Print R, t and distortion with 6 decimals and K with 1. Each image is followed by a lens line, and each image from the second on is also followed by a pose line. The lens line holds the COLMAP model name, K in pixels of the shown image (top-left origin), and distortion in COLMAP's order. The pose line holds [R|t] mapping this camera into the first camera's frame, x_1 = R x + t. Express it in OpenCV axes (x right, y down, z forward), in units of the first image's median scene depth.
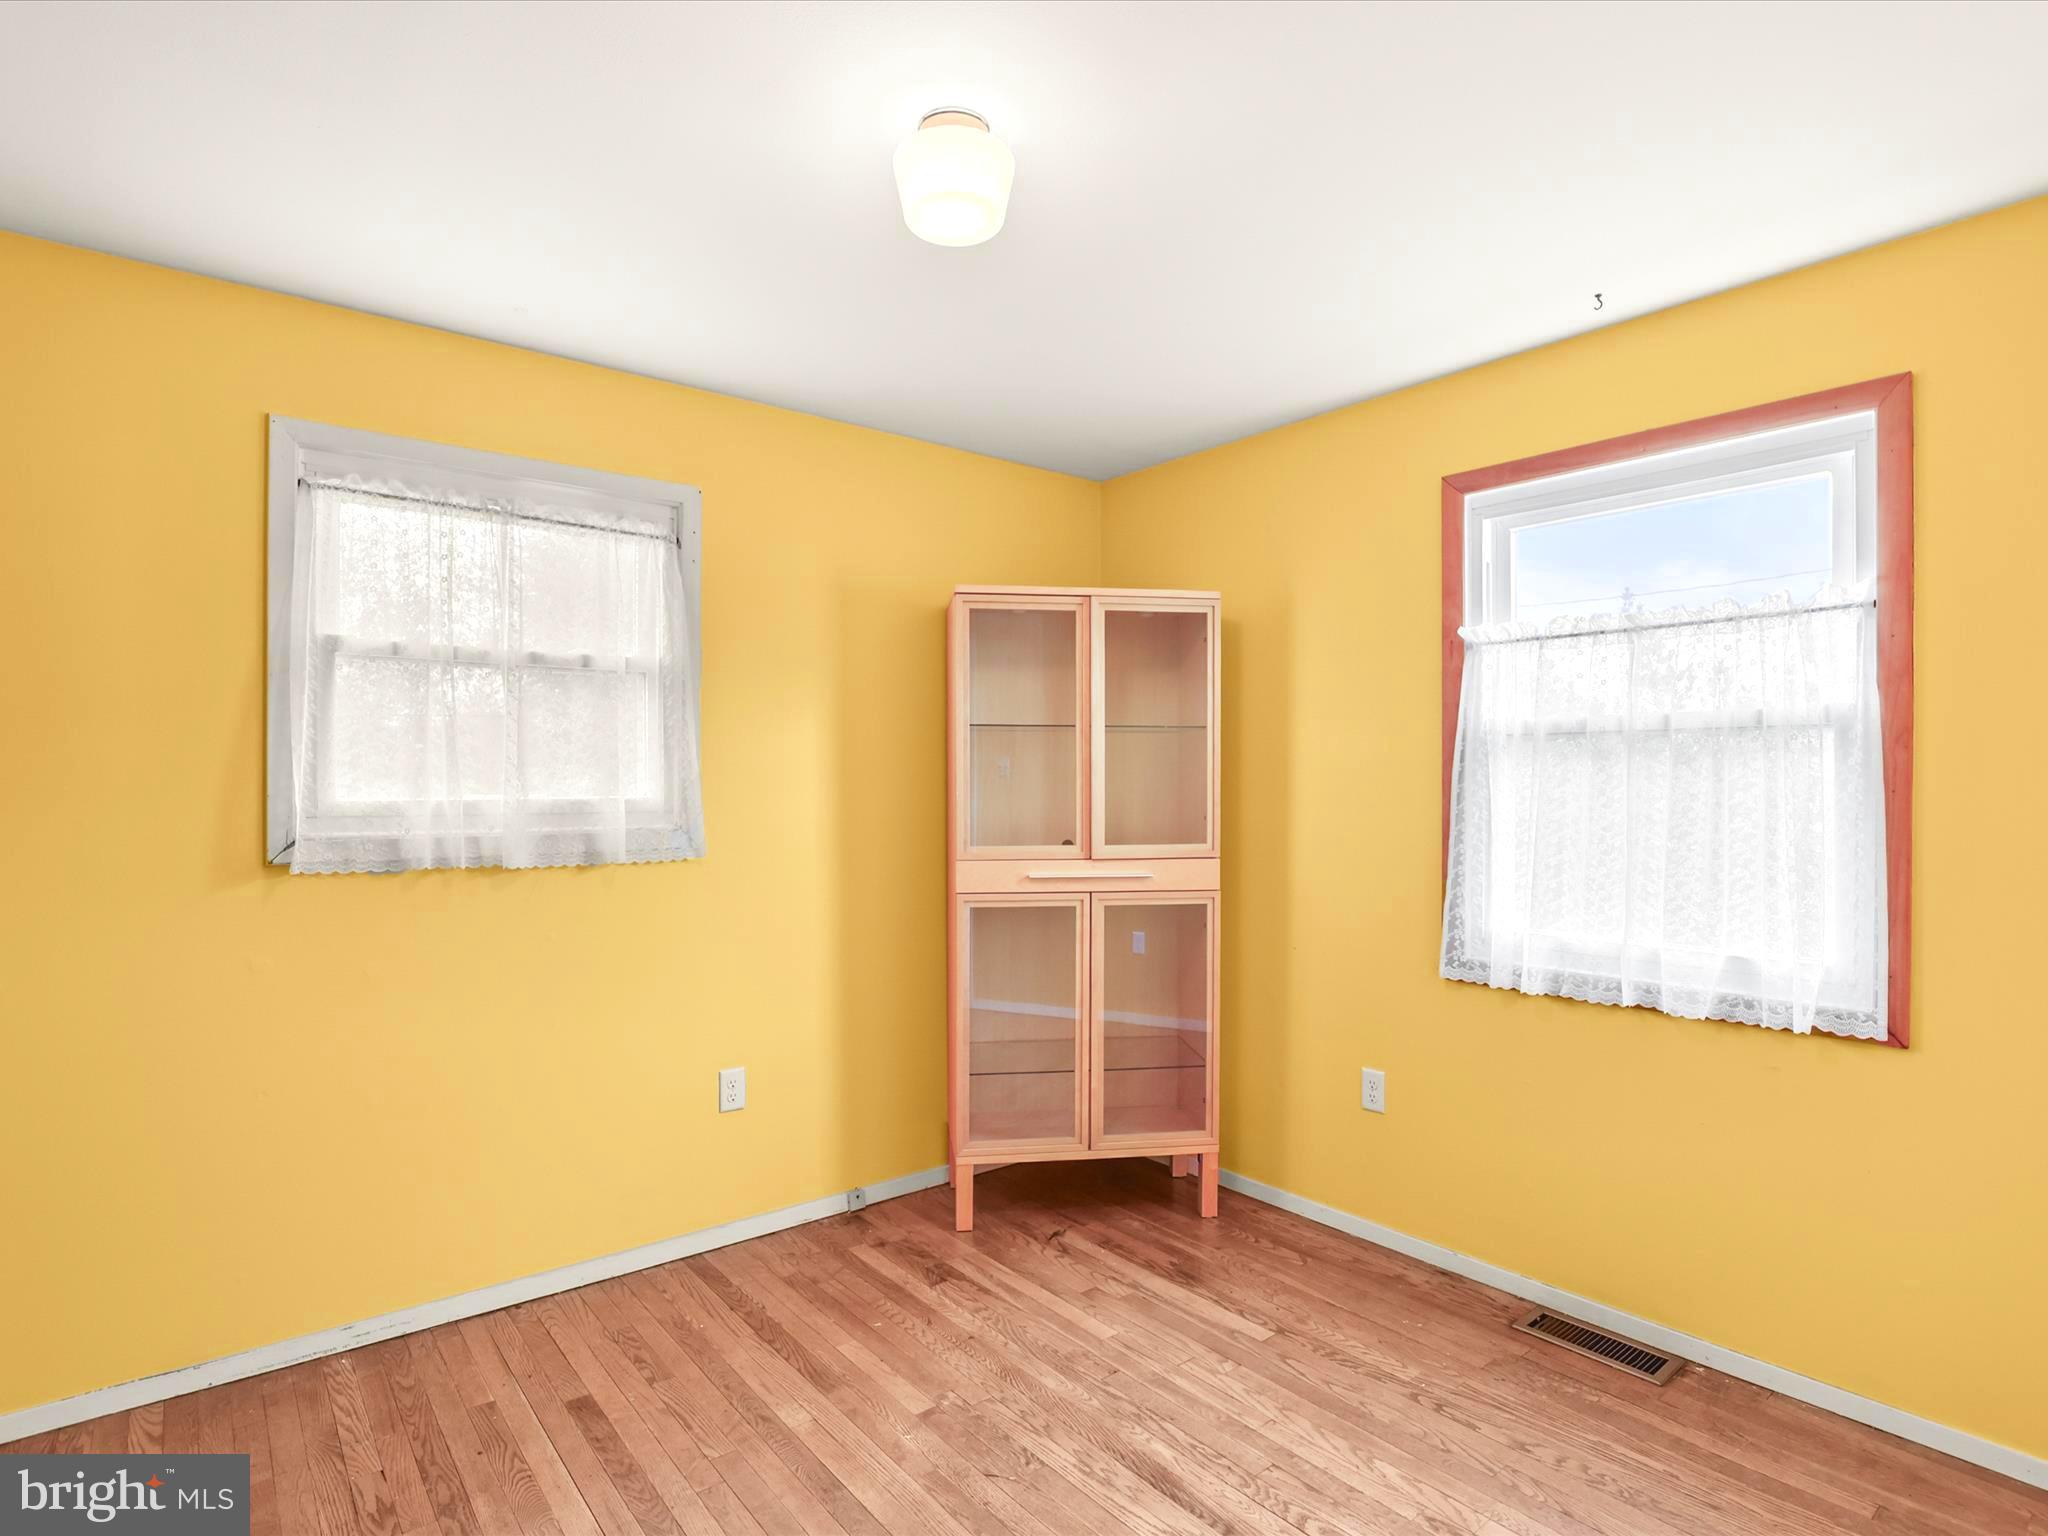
lens RADIAL K [[1084.3, 0, 1035.4], [0, 1084.3, 758.9], [0, 0, 1]] dist [-0.030910, 0.000927]
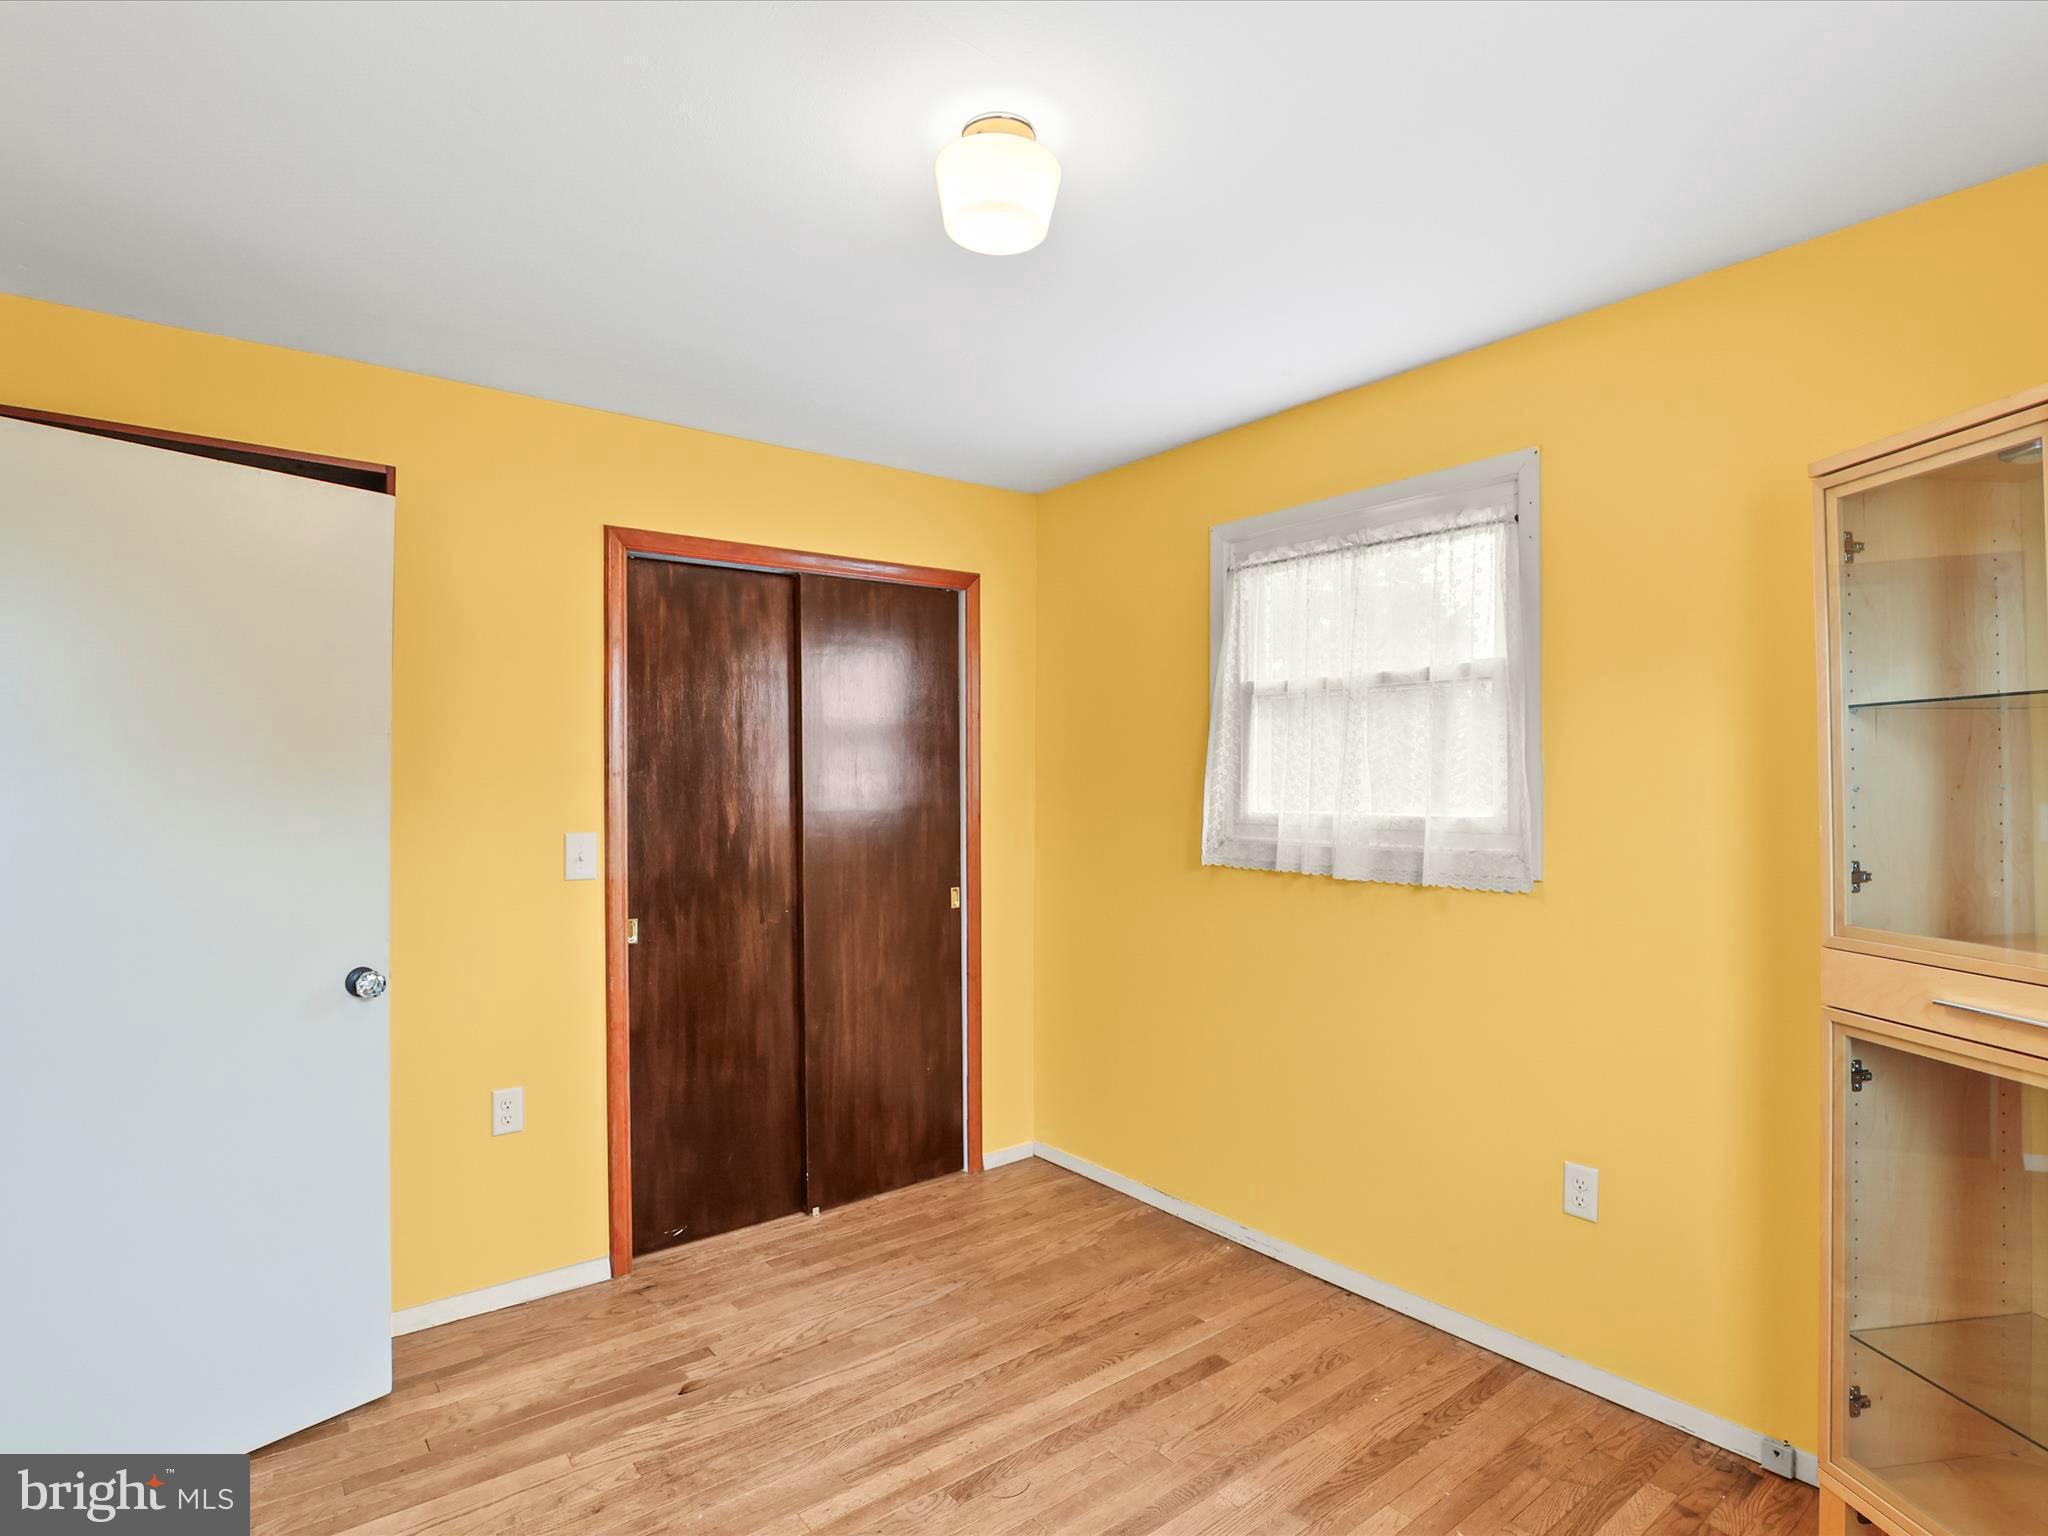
lens RADIAL K [[1084.3, 0, 1035.4], [0, 1084.3, 758.9], [0, 0, 1]] dist [-0.030910, 0.000927]
pose [[-0.025274, -0.022020, -0.999438, 0.563199], [0.019022, 0.999566, -0.022504, 0.000393], [0.999500, -0.019580, -0.024844, 0.680896]]
